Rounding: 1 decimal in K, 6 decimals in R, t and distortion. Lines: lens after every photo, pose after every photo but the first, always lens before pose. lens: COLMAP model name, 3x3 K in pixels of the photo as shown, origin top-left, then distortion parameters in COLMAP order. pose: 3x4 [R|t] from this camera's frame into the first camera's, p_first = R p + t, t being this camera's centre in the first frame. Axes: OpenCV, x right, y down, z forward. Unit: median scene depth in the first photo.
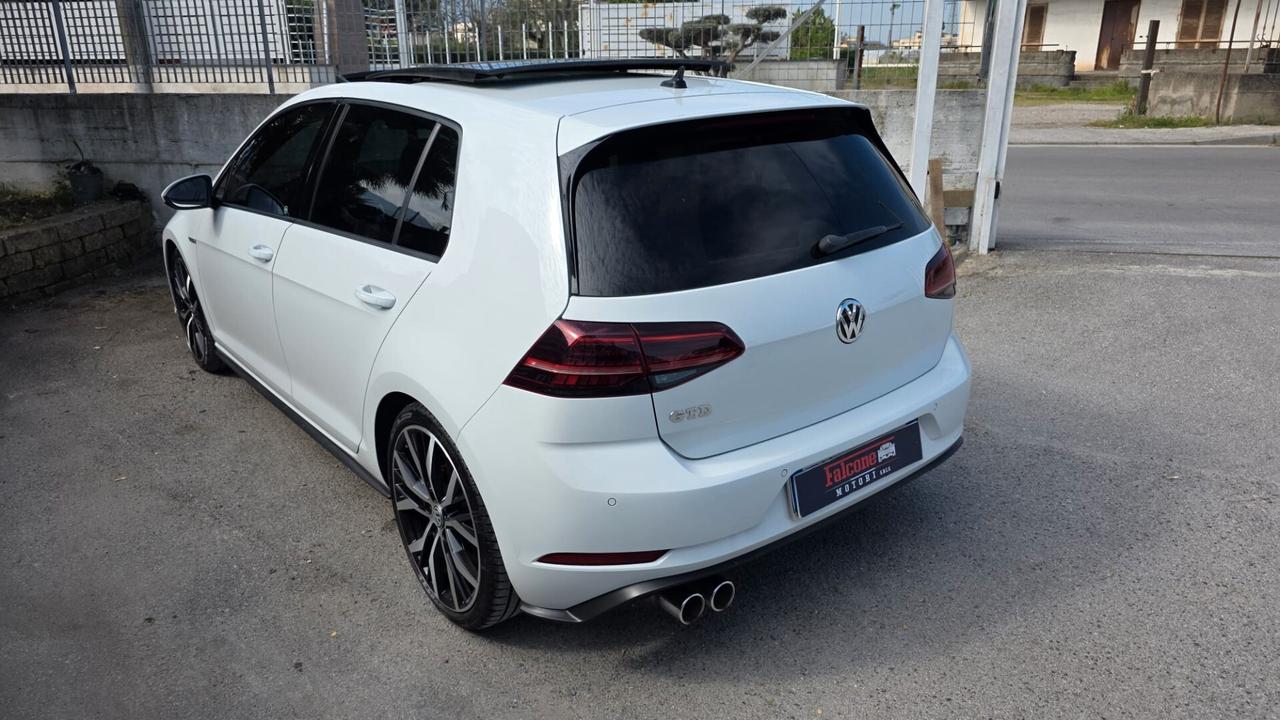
lens RADIAL K [[859.8, 0, 636.5], [0, 859.8, 346.6], [0, 0, 1]] dist [0.052454, -0.041706]
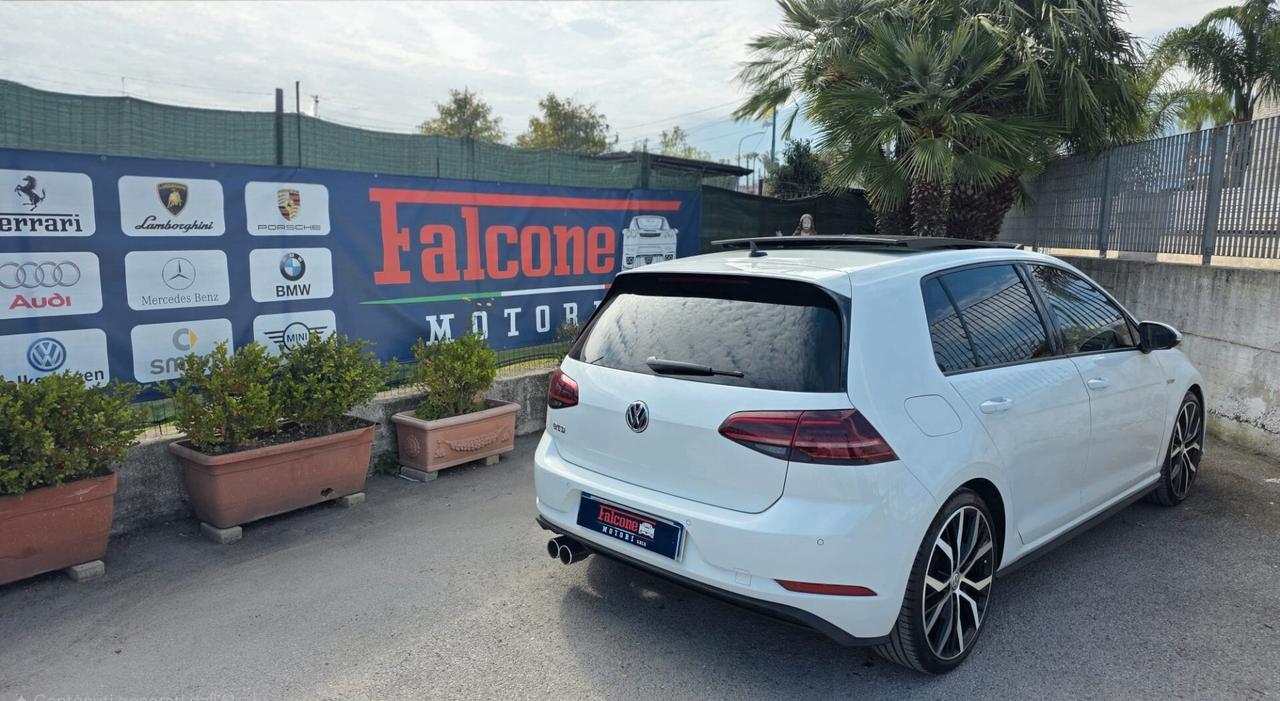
lens RADIAL K [[853.6, 0, 622.7], [0, 853.6, 356.0], [0, 0, 1]] dist [0.058623, -0.065626]
pose [[0.092461, 0.154715, -0.983623, 1.274216], [-0.320069, 0.940045, 0.117774, -0.221633], [0.942872, 0.303938, 0.136437, 0.605398]]
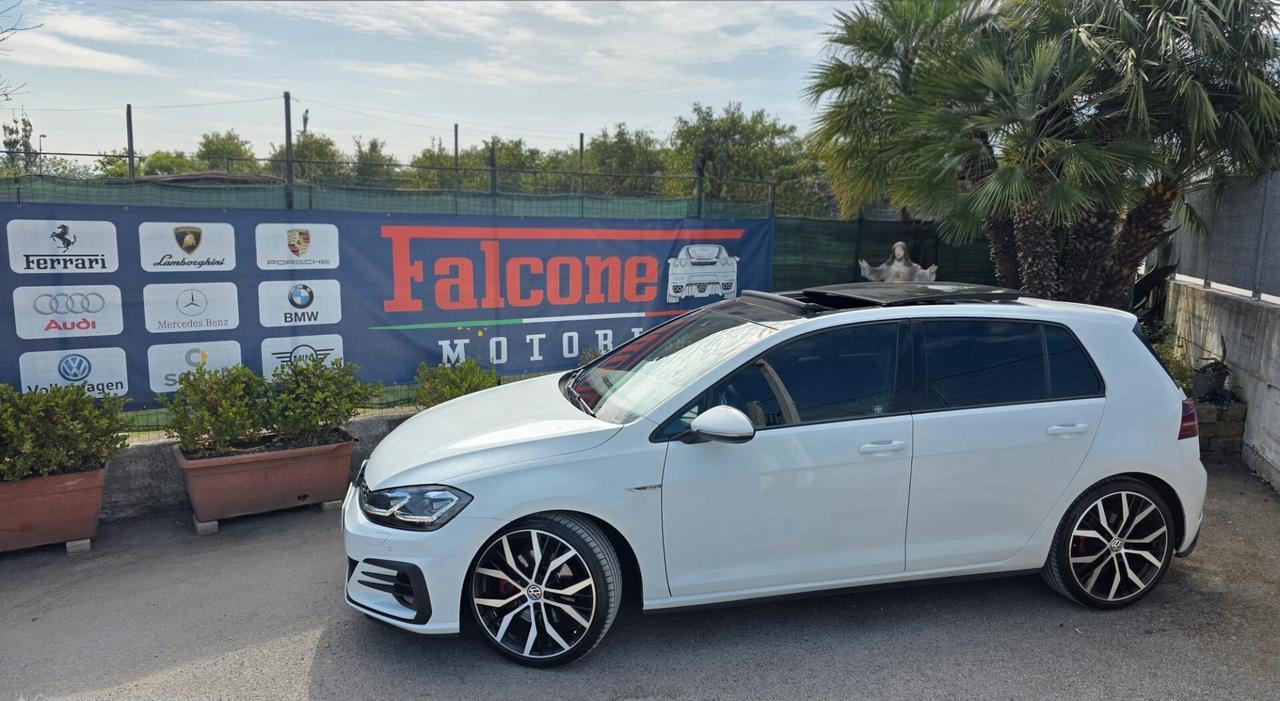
lens RADIAL K [[850.2, 0, 640.0], [0, 850.2, 350.5], [0, 0, 1]] dist [0.054498, -0.059343]
pose [[-0.196973, 0.149998, -0.968867, 1.254202], [-0.324626, 0.922504, 0.208817, -0.533654], [0.925105, 0.355651, -0.133015, 1.207823]]
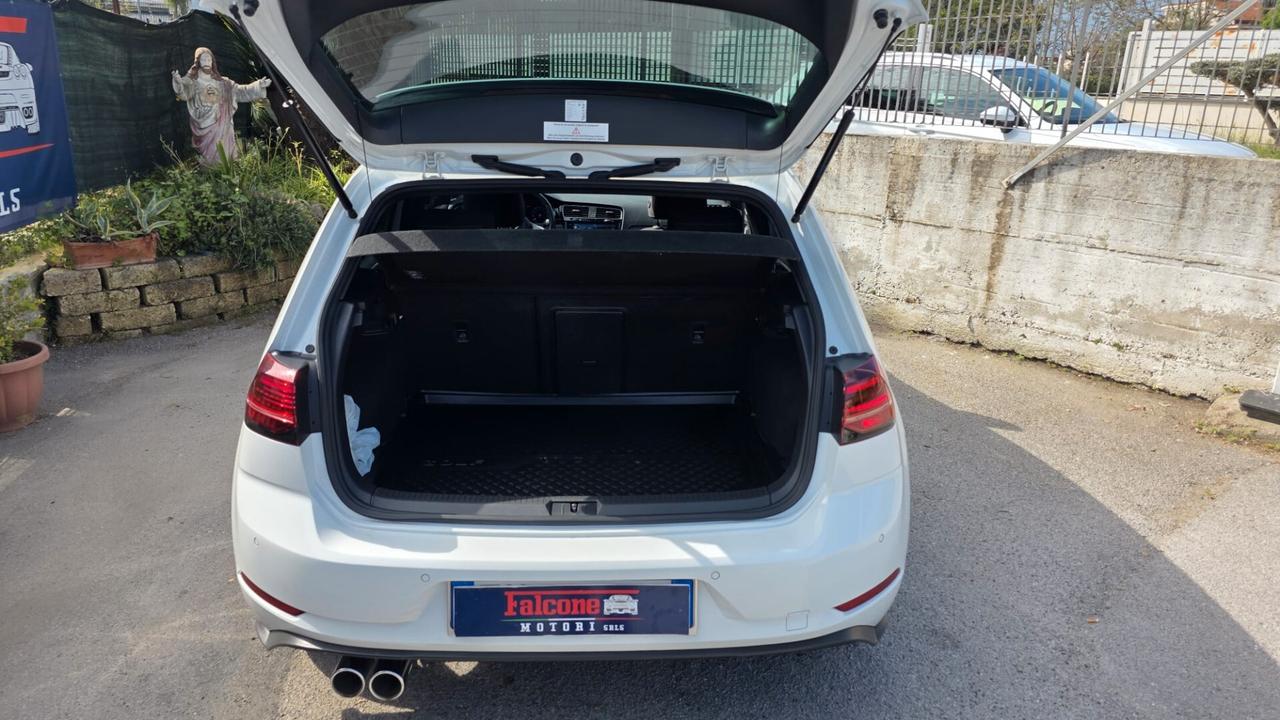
lens RADIAL K [[859.8, 0, 636.5], [0, 859.8, 346.6], [0, 0, 1]] dist [0.052454, -0.041706]
pose [[0.805464, 0.207904, -0.554981, 0.592468], [-0.222080, 0.974097, 0.042599, -0.128106], [0.549462, 0.088938, 0.830771, 0.269837]]
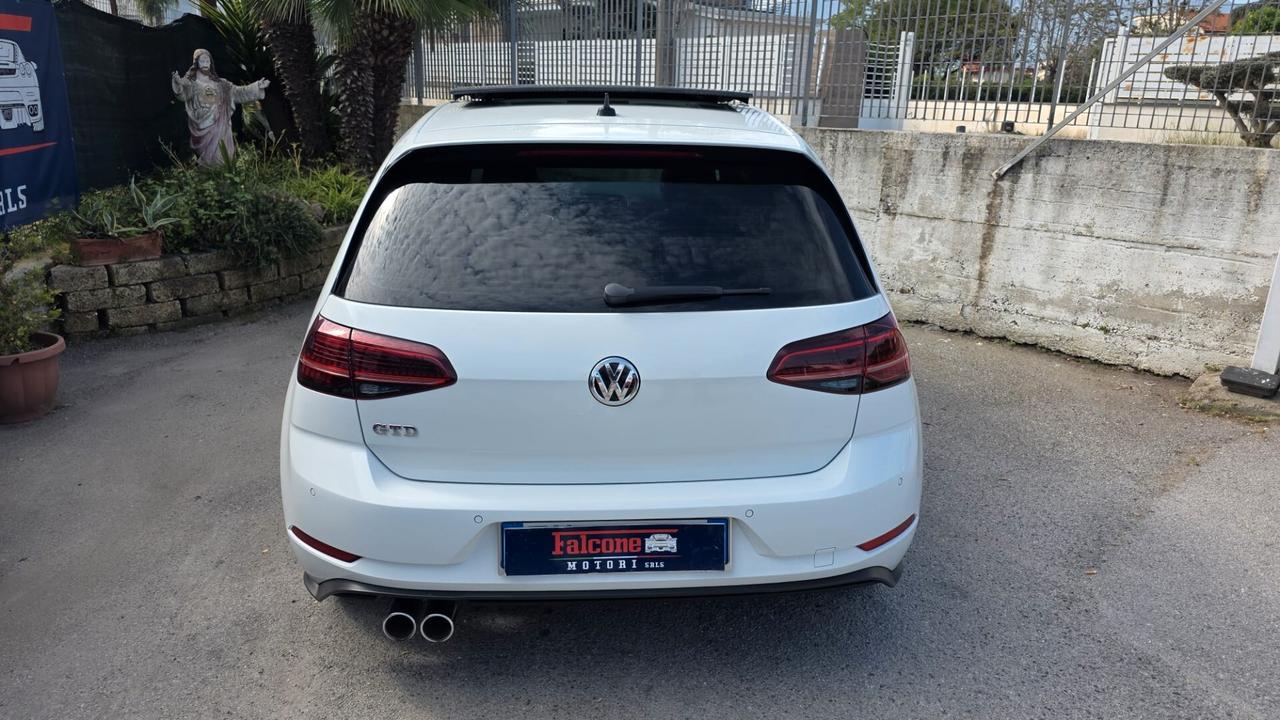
lens RADIAL K [[866.2, 0, 645.2], [0, 866.2, 353.3], [0, 0, 1]] dist [0.042583, -0.035125]
pose [[0.823367, 0.194307, -0.533209, 0.594034], [-0.211318, 0.976966, 0.029705, -0.072618], [0.526699, 0.088219, 0.845462, 0.208738]]
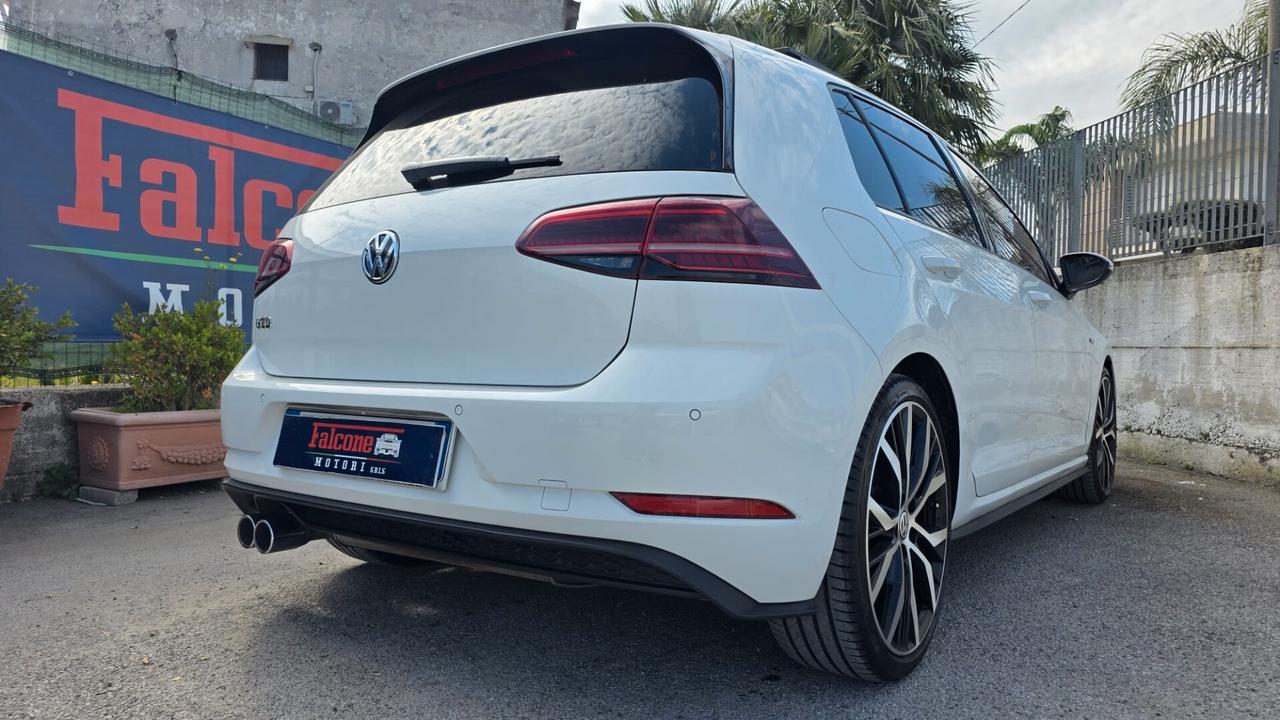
lens RADIAL K [[861.9, 0, 641.1], [0, 861.9, 347.2], [0, 0, 1]] dist [0.040133, -0.041604]
pose [[0.280577, 0.016999, -0.959681, 0.876115], [-0.326452, 0.941927, -0.078759, 0.028037], [0.902610, 0.335388, 0.269833, 0.822264]]
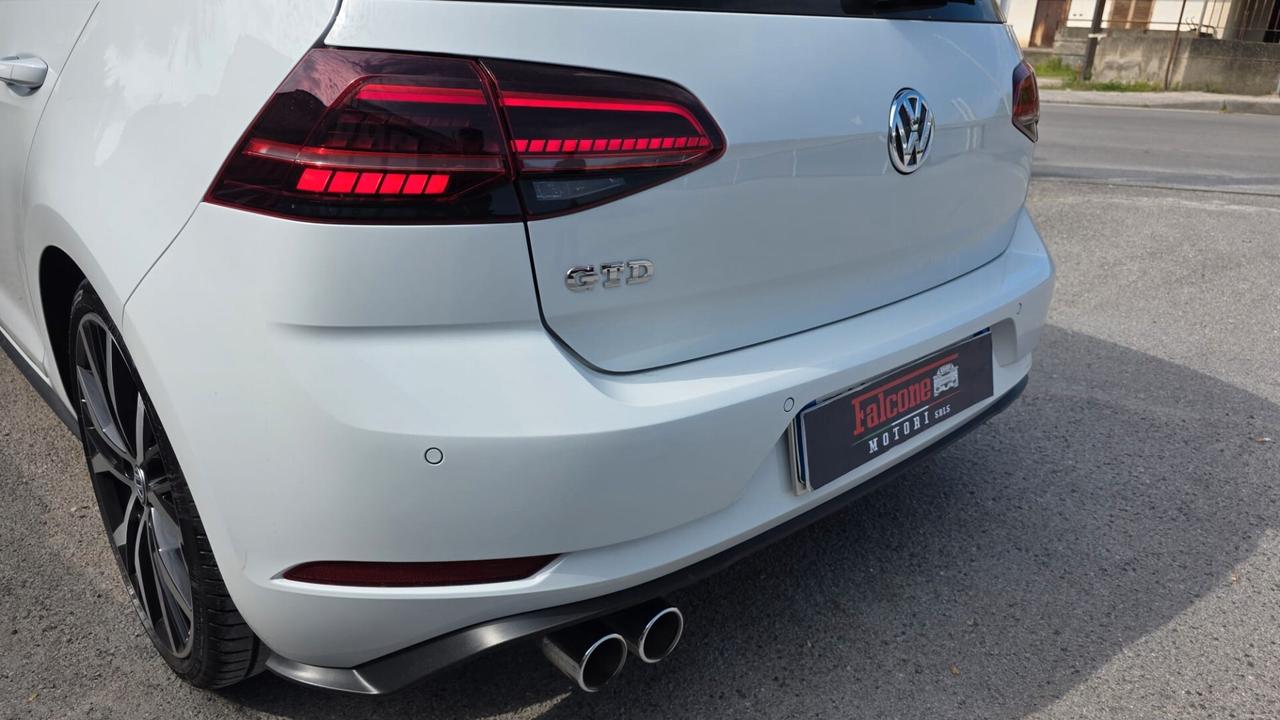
lens RADIAL K [[866.2, 0, 645.2], [0, 866.2, 353.3], [0, 0, 1]] dist [0.042583, -0.035125]
pose [[0.995243, 0.022503, 0.094791, 0.027380], [-0.026200, 0.998937, 0.037936, 0.074195], [-0.093836, -0.040239, 0.994774, 0.371057]]
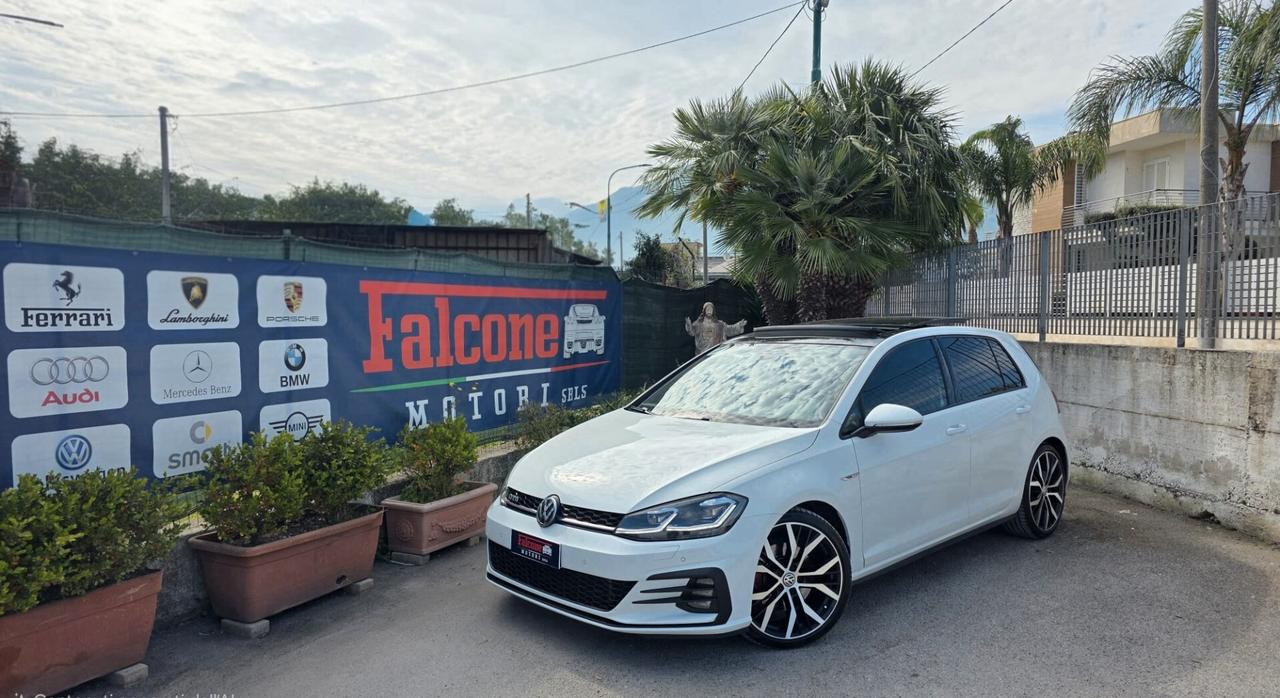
lens RADIAL K [[850.2, 0, 640.0], [0, 850.2, 349.0], [0, 0, 1]] dist [0.054498, -0.059343]
pose [[0.316812, 0.044324, -0.947452, 1.369467], [-0.297297, 0.953210, -0.054818, -0.099964], [0.900691, 0.299042, 0.315166, 0.227025]]
